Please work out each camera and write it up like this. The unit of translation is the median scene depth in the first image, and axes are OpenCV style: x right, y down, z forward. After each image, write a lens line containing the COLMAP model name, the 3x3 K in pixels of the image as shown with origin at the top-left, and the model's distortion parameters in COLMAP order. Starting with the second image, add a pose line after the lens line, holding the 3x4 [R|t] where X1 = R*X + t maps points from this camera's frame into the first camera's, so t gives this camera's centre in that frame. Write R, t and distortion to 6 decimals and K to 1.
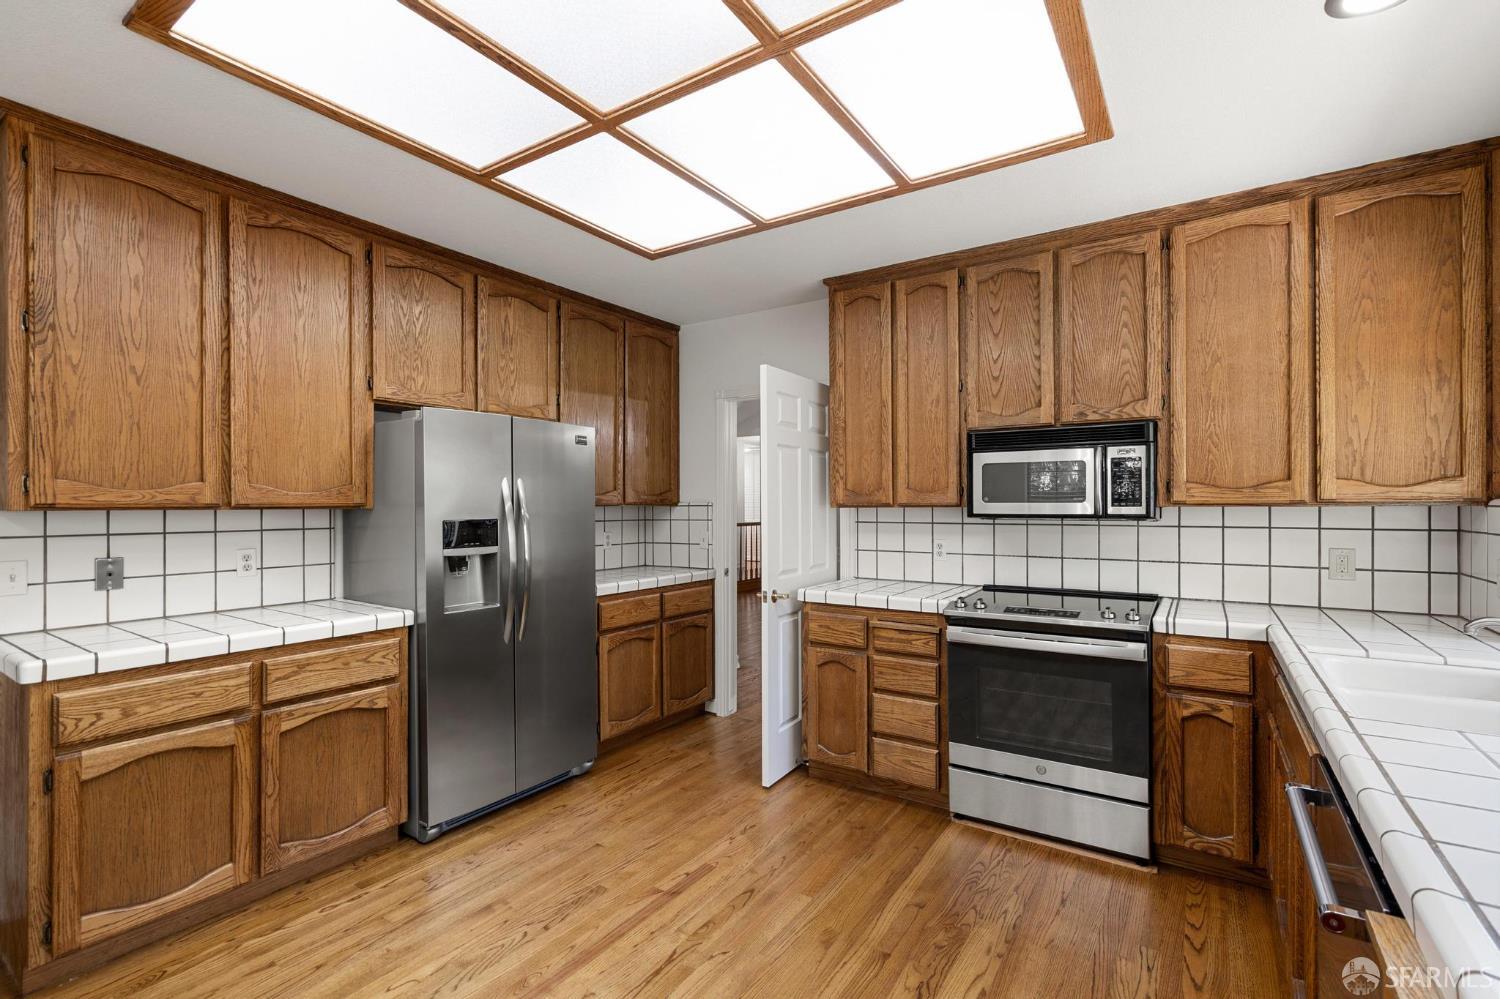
lens RADIAL K [[680.1, 0, 749.7], [0, 680.1, 503.4], [0, 0, 1]] dist [-0.000679, 0.000955]
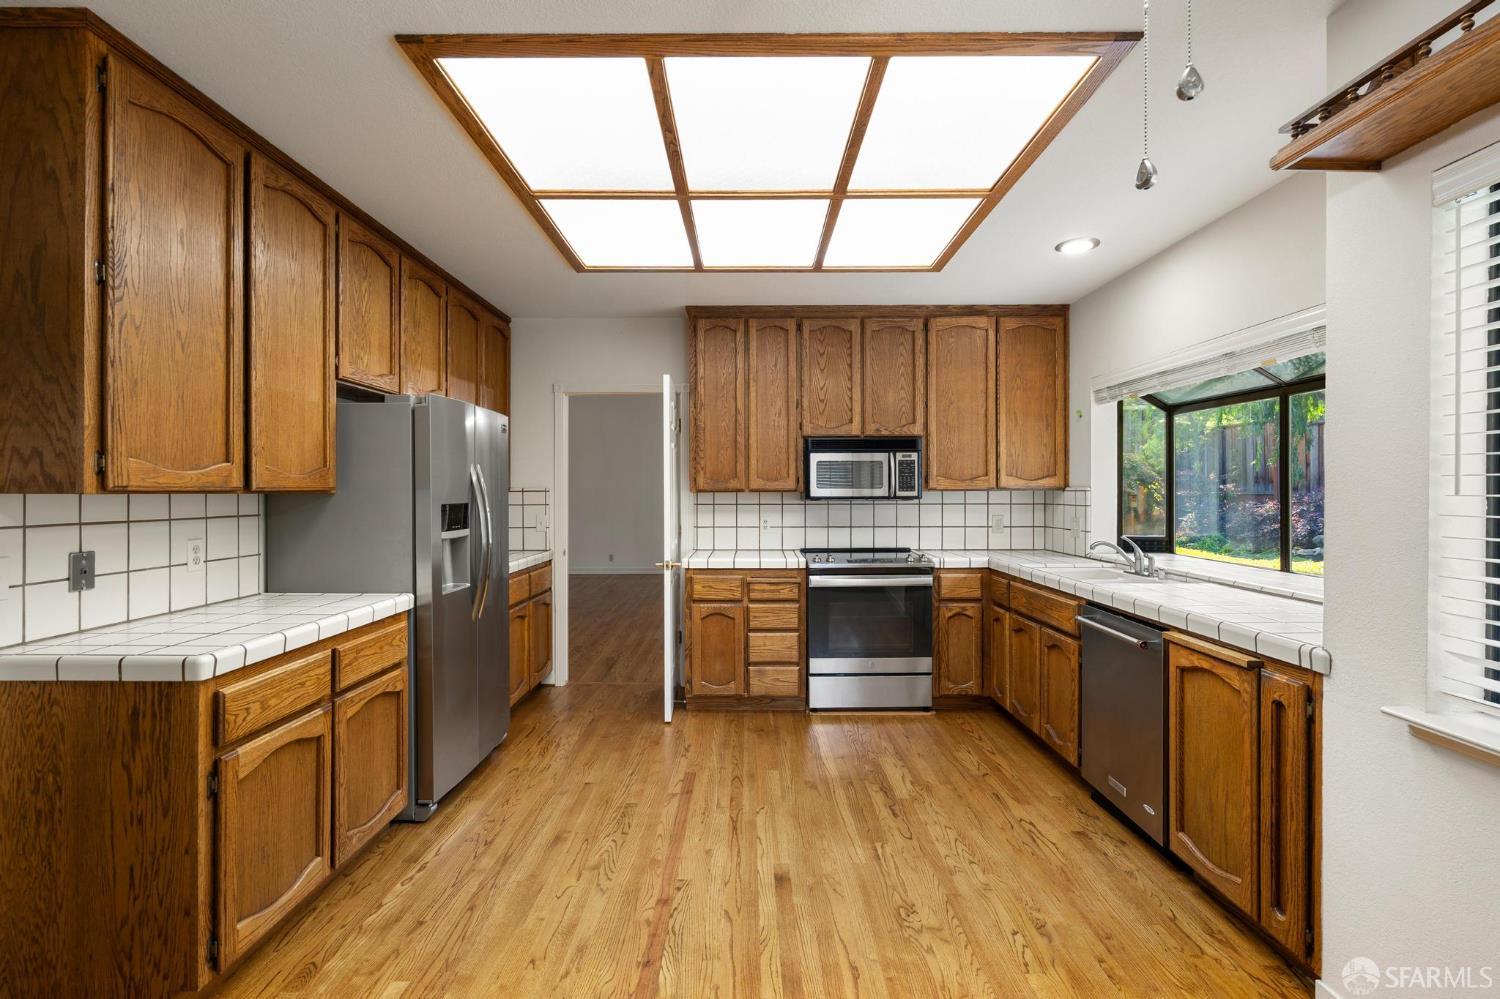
lens RADIAL K [[694.2, 0, 747.3], [0, 694.2, 491.6], [0, 0, 1]] dist [-0.000305, 0.000486]
pose [[0.832583, 0.000460, 0.553901, -0.639995], [-0.000891, 0.999999, 0.000508, 0.004796], [-0.553900, -0.000916, 0.832583, -0.131088]]
